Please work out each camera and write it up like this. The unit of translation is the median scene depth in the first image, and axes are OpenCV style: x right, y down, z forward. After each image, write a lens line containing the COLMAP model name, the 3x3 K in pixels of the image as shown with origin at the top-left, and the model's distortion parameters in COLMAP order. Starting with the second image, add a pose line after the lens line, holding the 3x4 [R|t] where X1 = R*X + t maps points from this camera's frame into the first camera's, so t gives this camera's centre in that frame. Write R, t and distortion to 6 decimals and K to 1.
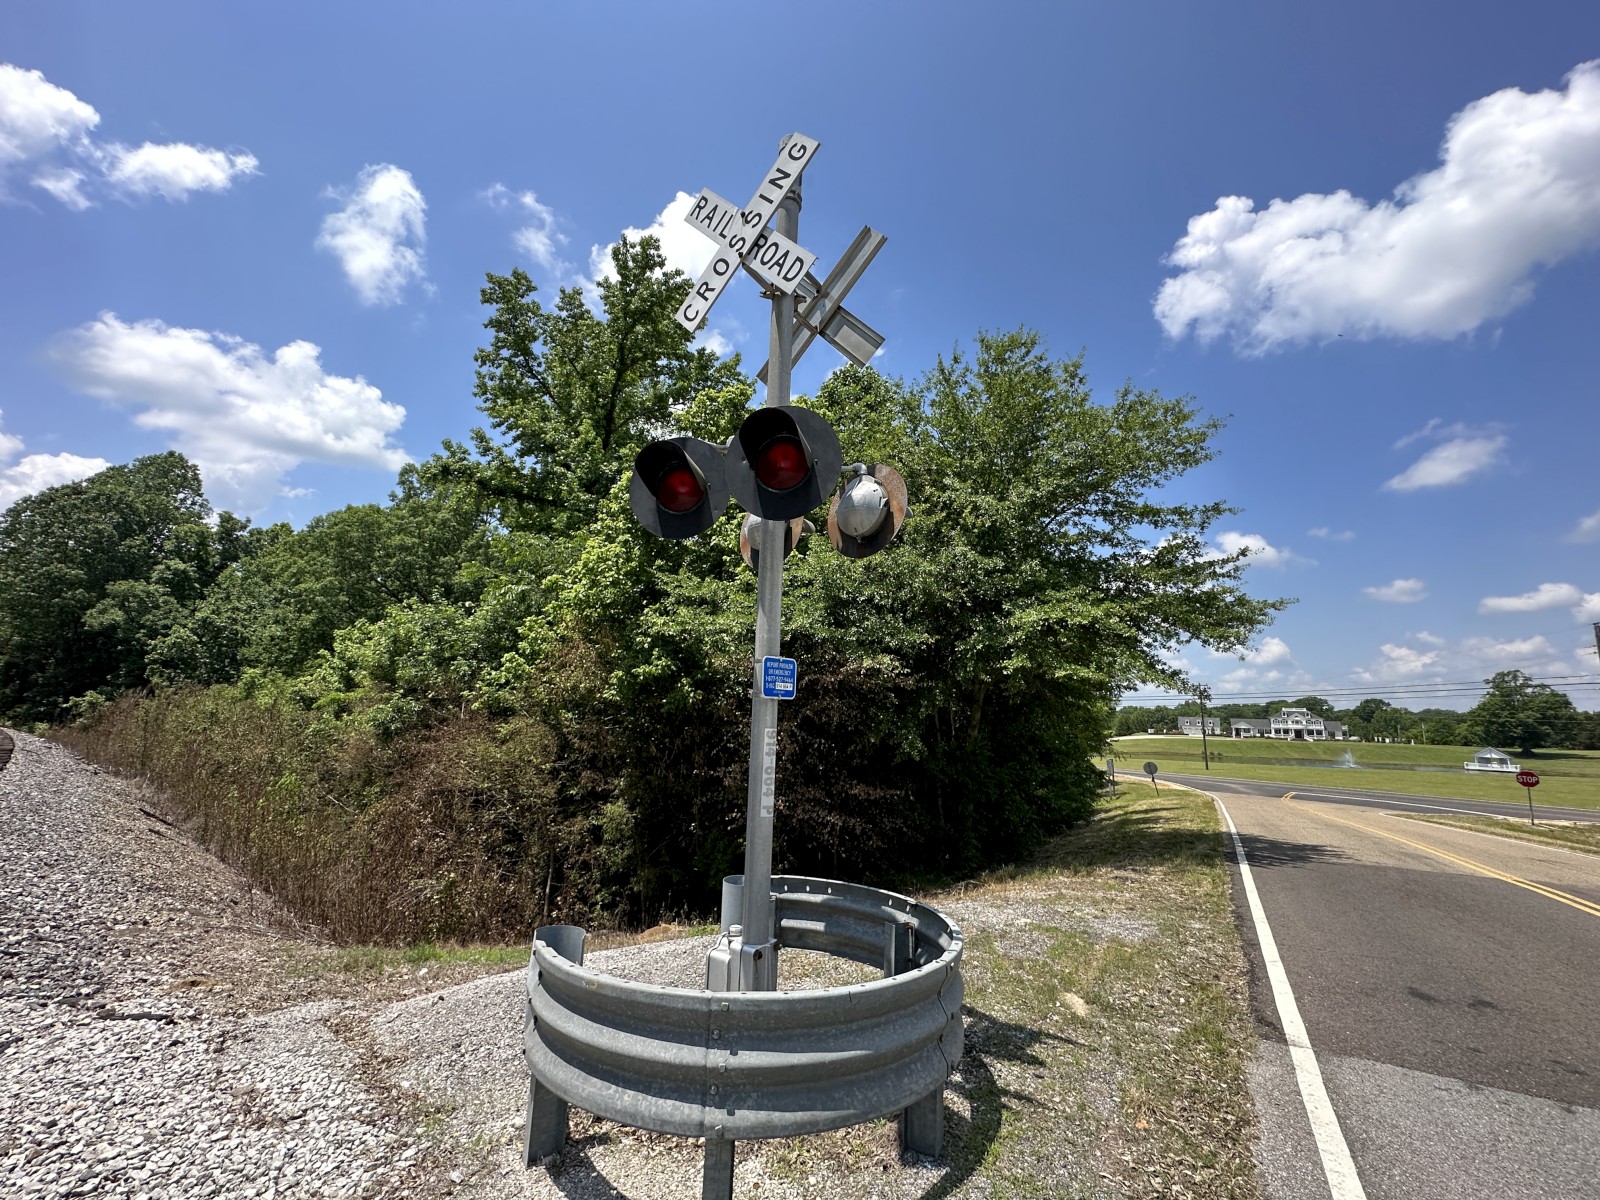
lens RADIAL K [[643.4, 0, 801.5], [0, 643.4, 593.9], [0, 0, 1]] dist [-0.000791, 0.000539]
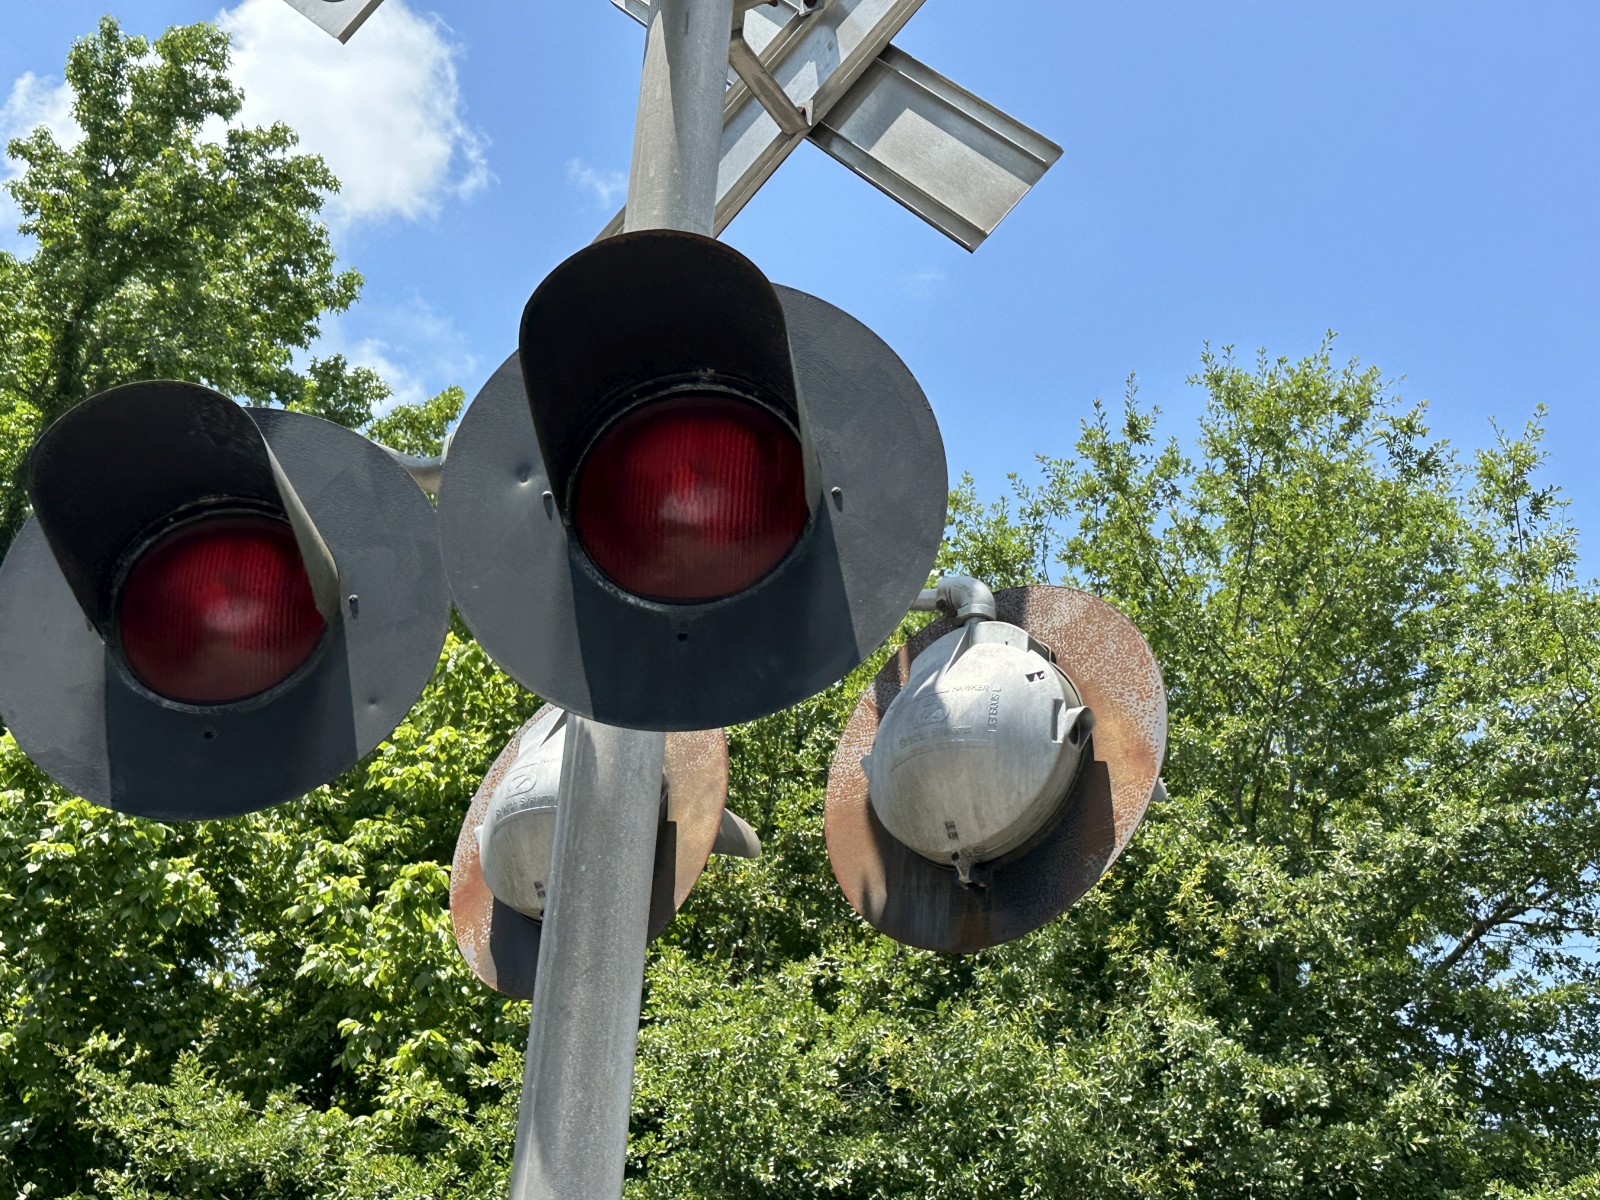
lens RADIAL K [[2070.2, 0, 805.0], [0, 2070.2, 612.2], [0, 0, 1]] dist [0.147957, 0.000000]
pose [[0.994399, 0.062654, 0.085121, -0.004028], [-0.038029, 0.963516, -0.264934, 0.002990], [-0.098614, 0.260213, 0.960502, 0.020590]]
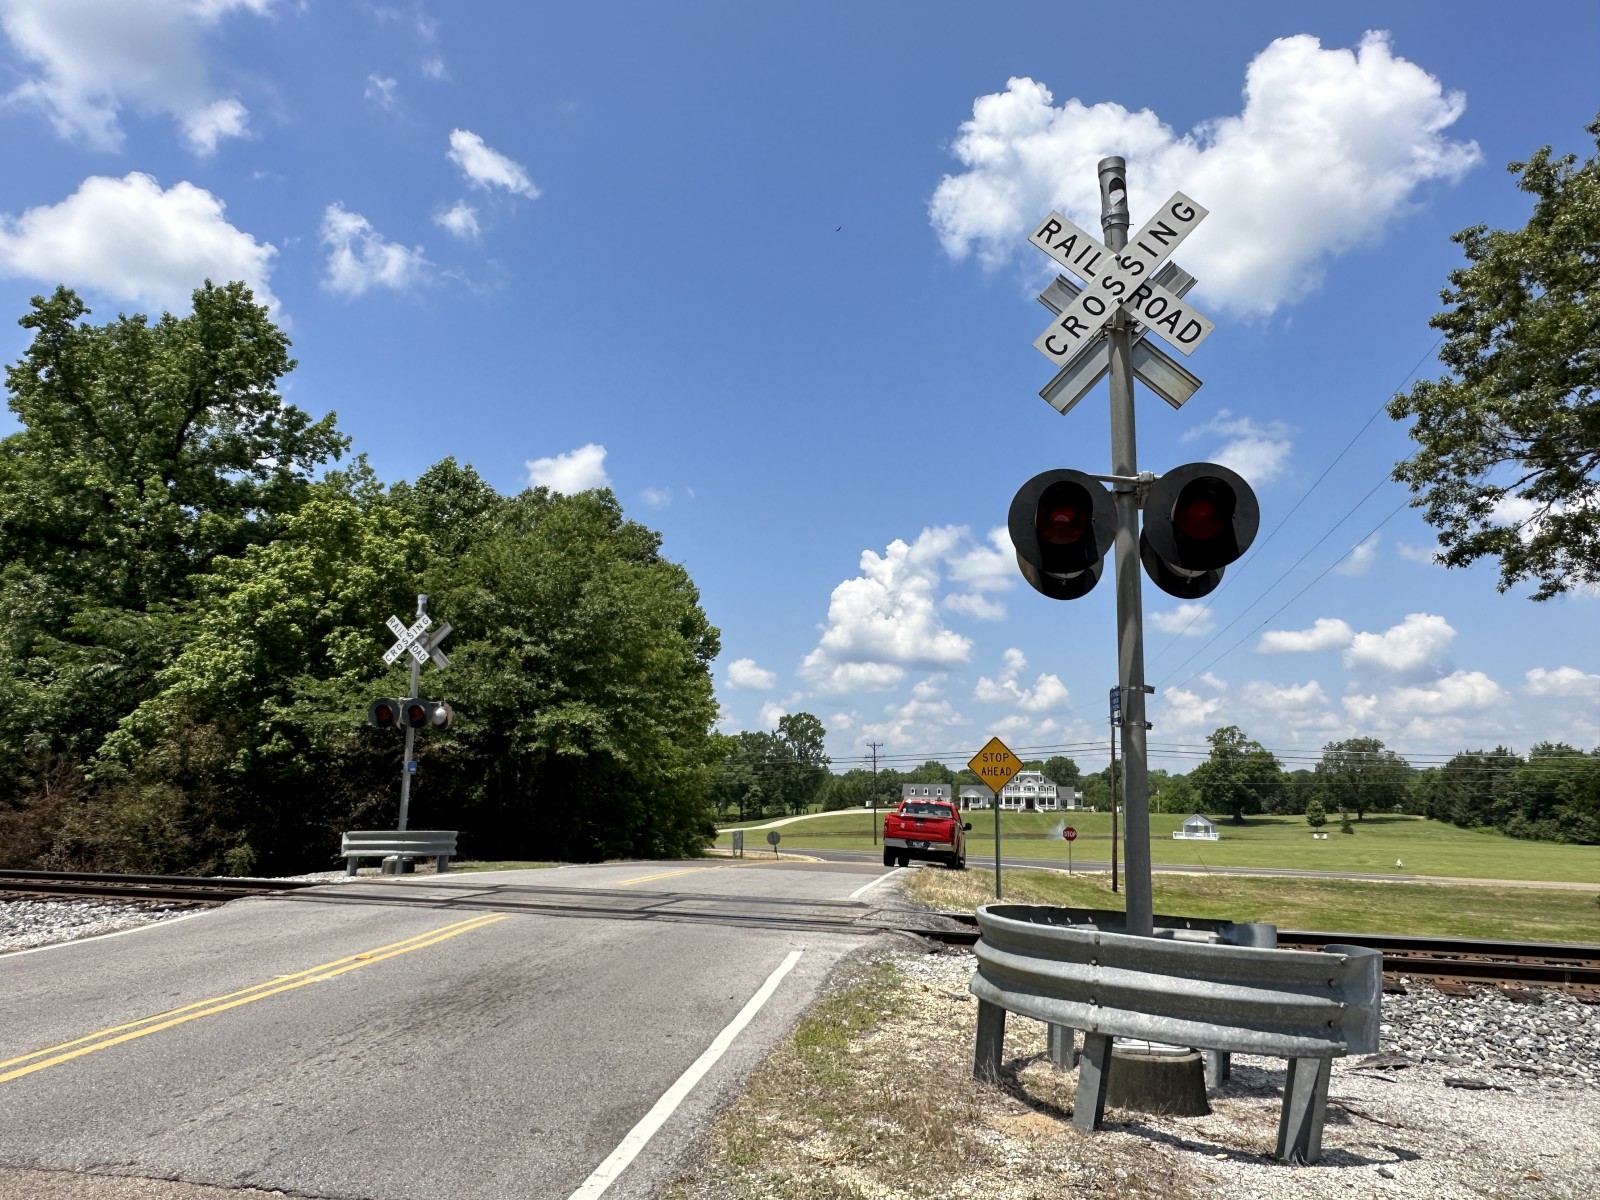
lens RADIAL K [[1061.4, 0, 800.4], [0, 1061.4, 590.2], [0, 0, 1]] dist [-0.002770, 0.001148]
pose [[0.923905, 0.056341, 0.378451, -0.039095], [-0.057332, 0.998318, -0.008659, -0.134370], [-0.378303, -0.013697, 0.925581, -0.767643]]
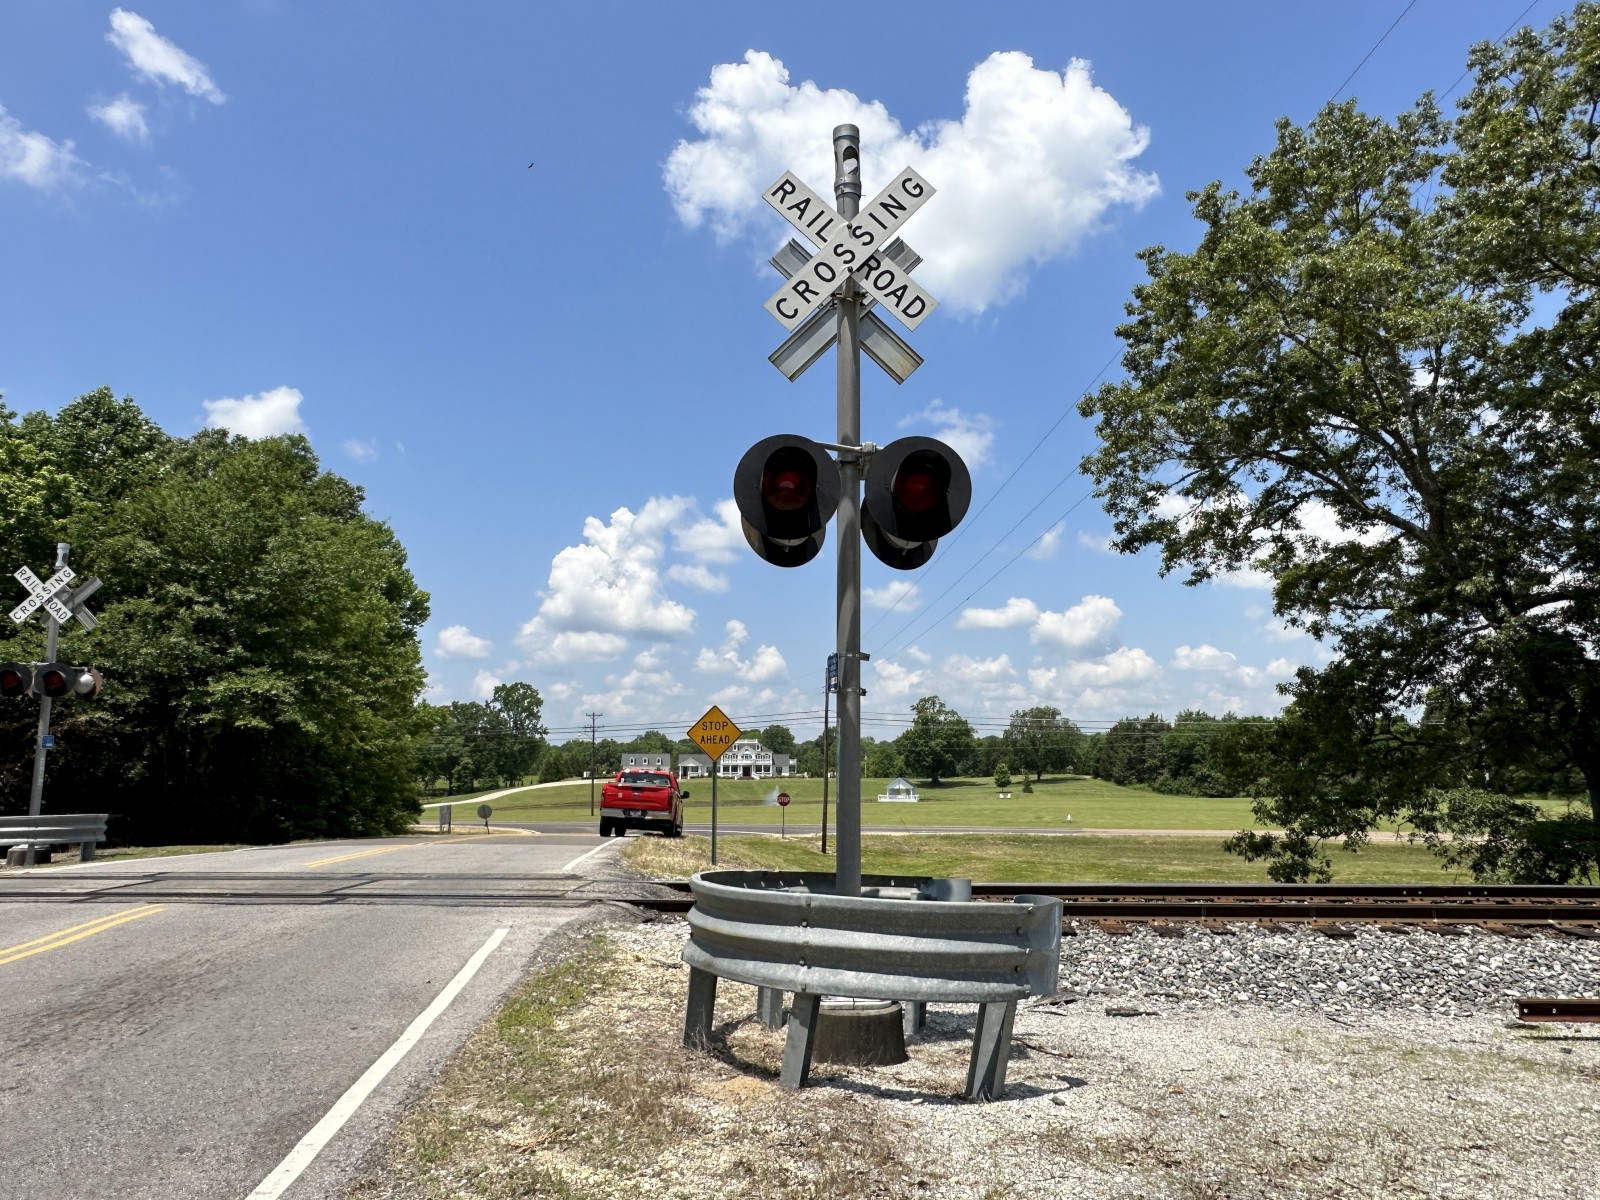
lens RADIAL K [[1061.4, 0, 799.8], [0, 1061.4, 608.9], [0, 0, 1]] dist [-0.002770, 0.001148]
pose [[0.794960, 0.056729, 0.604003, -0.020315], [-0.084610, 0.996255, 0.017790, -0.126942], [-0.600732, -0.065247, 0.796783, -0.740051]]
